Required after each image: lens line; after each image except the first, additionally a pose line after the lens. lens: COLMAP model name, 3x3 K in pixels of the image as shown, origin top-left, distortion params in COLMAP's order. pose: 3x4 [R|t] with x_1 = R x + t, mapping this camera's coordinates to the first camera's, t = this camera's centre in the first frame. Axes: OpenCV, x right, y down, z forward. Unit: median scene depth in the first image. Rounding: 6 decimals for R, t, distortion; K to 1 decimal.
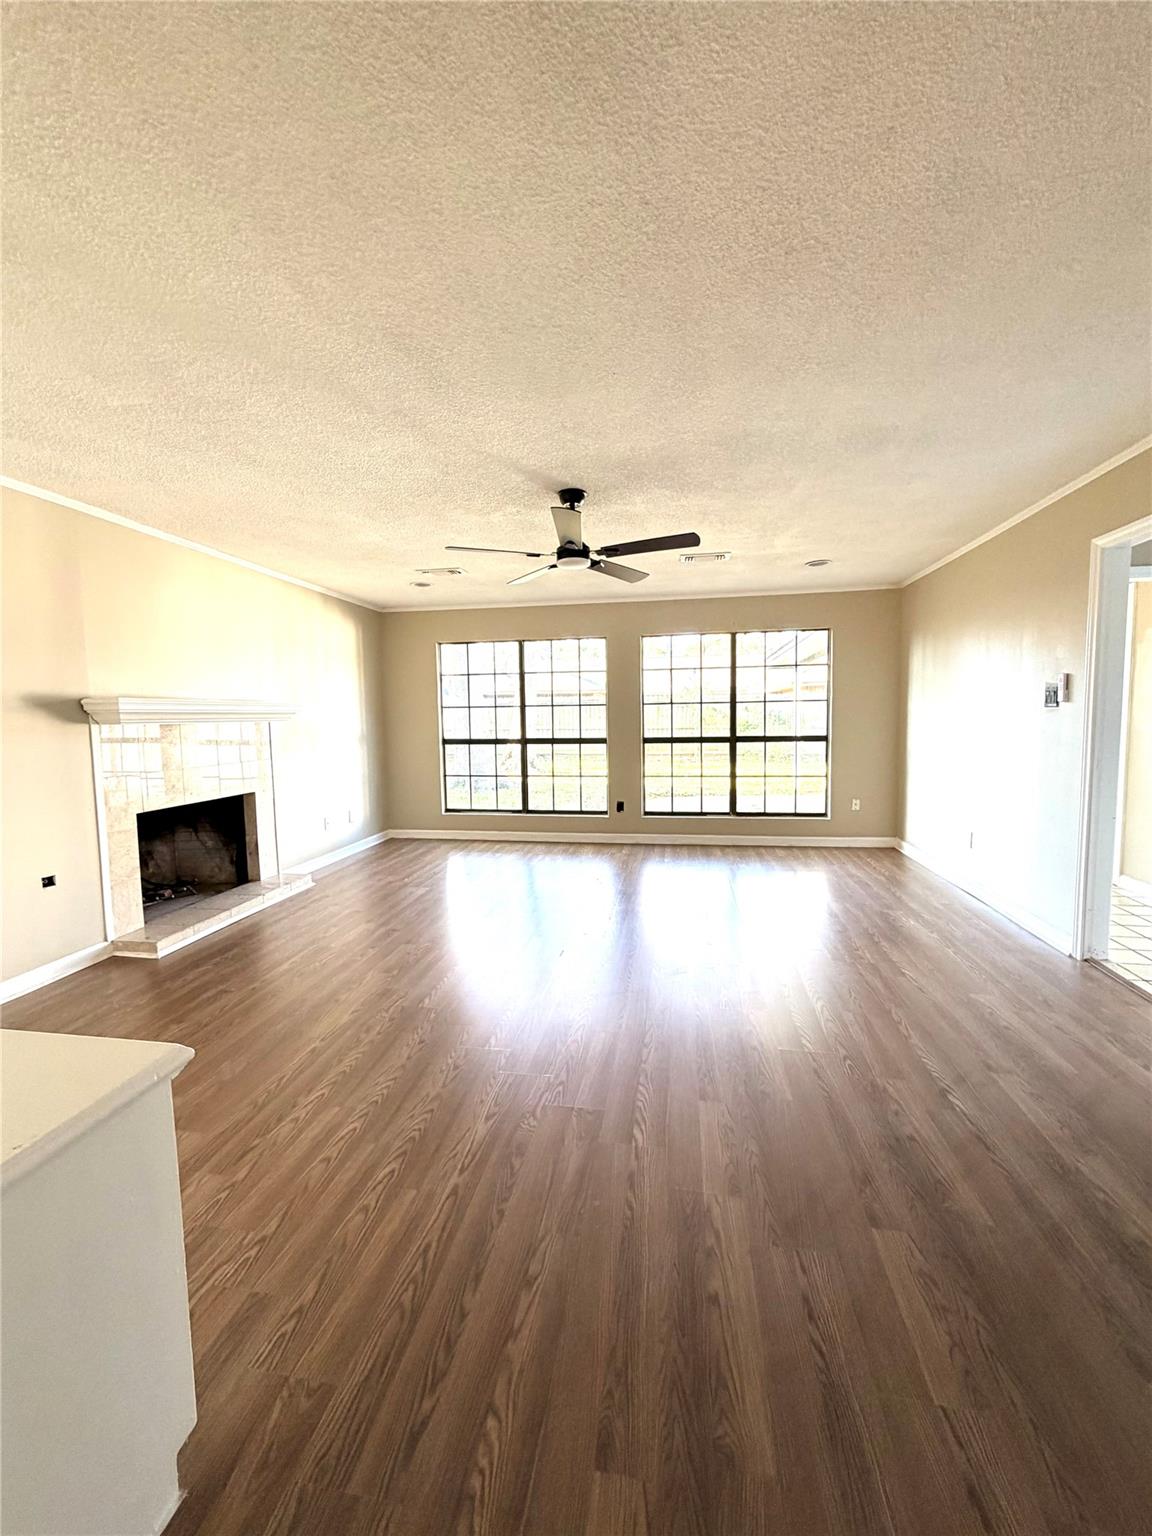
lens RADIAL K [[614.7, 0, 580.7], [0, 614.7, 768.8], [0, 0, 1]] dist [-0.000650, -0.000324]
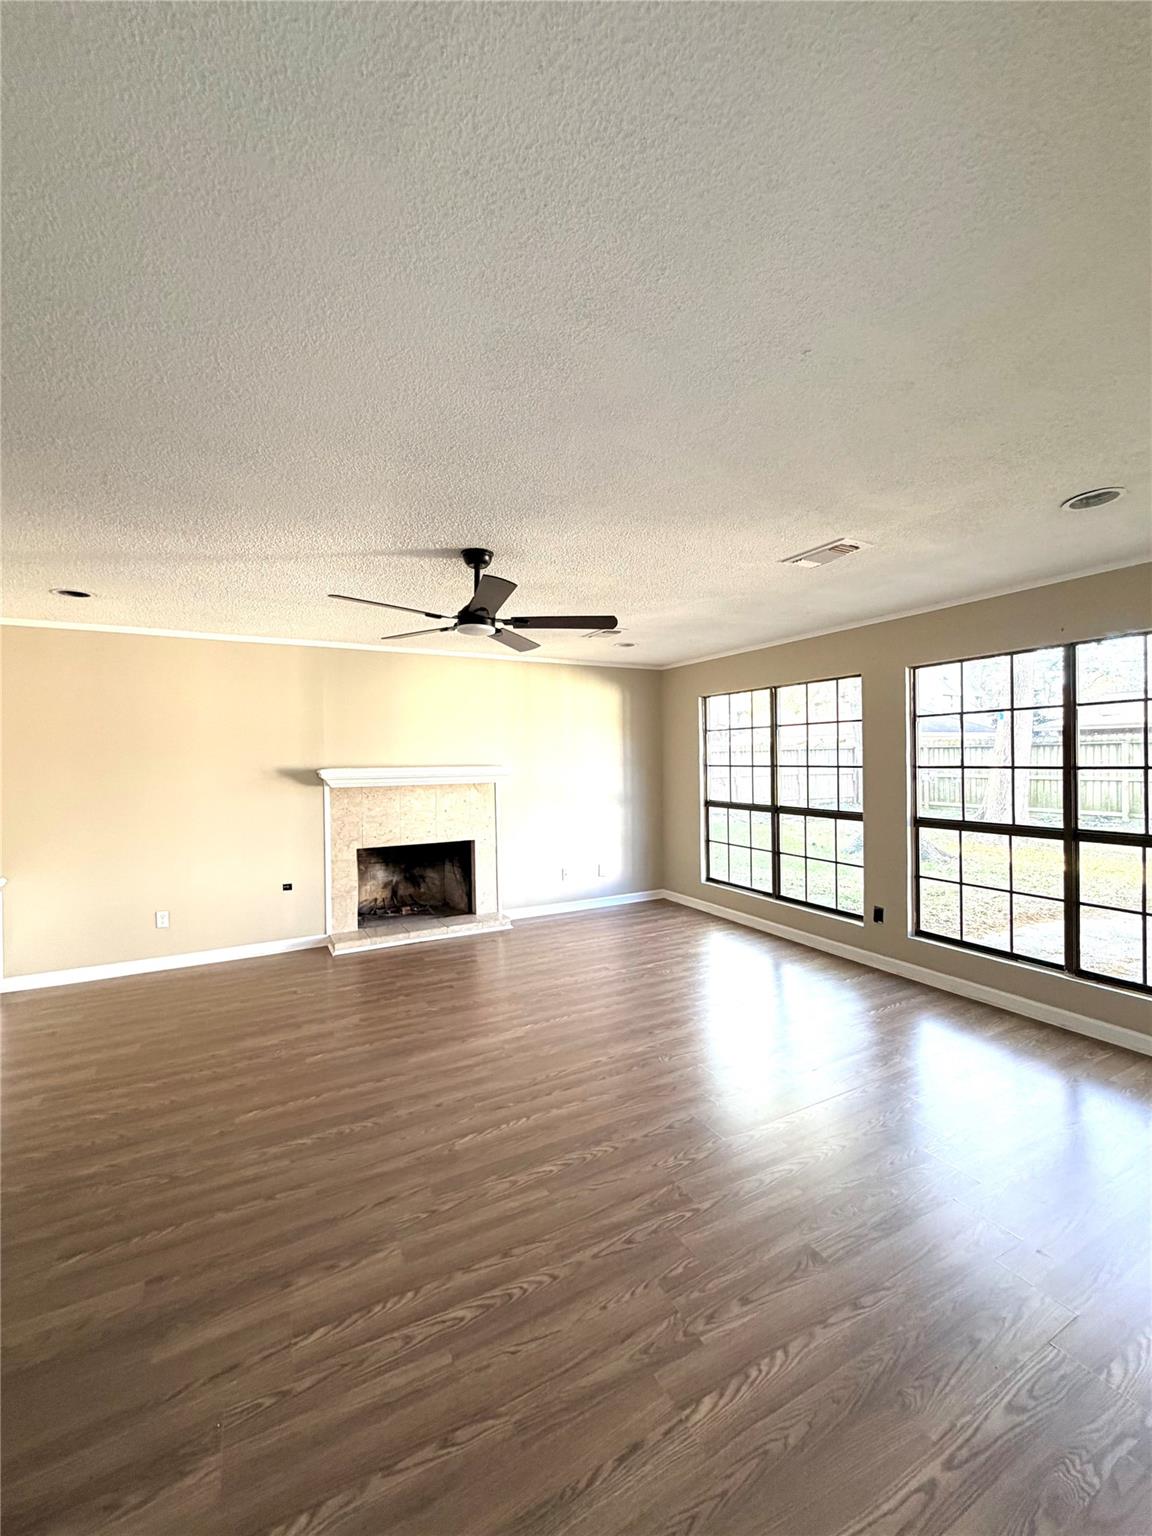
lens RADIAL K [[614.7, 0, 566.4], [0, 614.7, 764.2], [0, 0, 1]] dist [-0.000650, -0.000324]
pose [[0.612029, 0.012118, -0.790743, 0.393908], [-0.067396, 0.997044, -0.036885, -0.057715], [0.787959, 0.075867, 0.611036, 0.290029]]
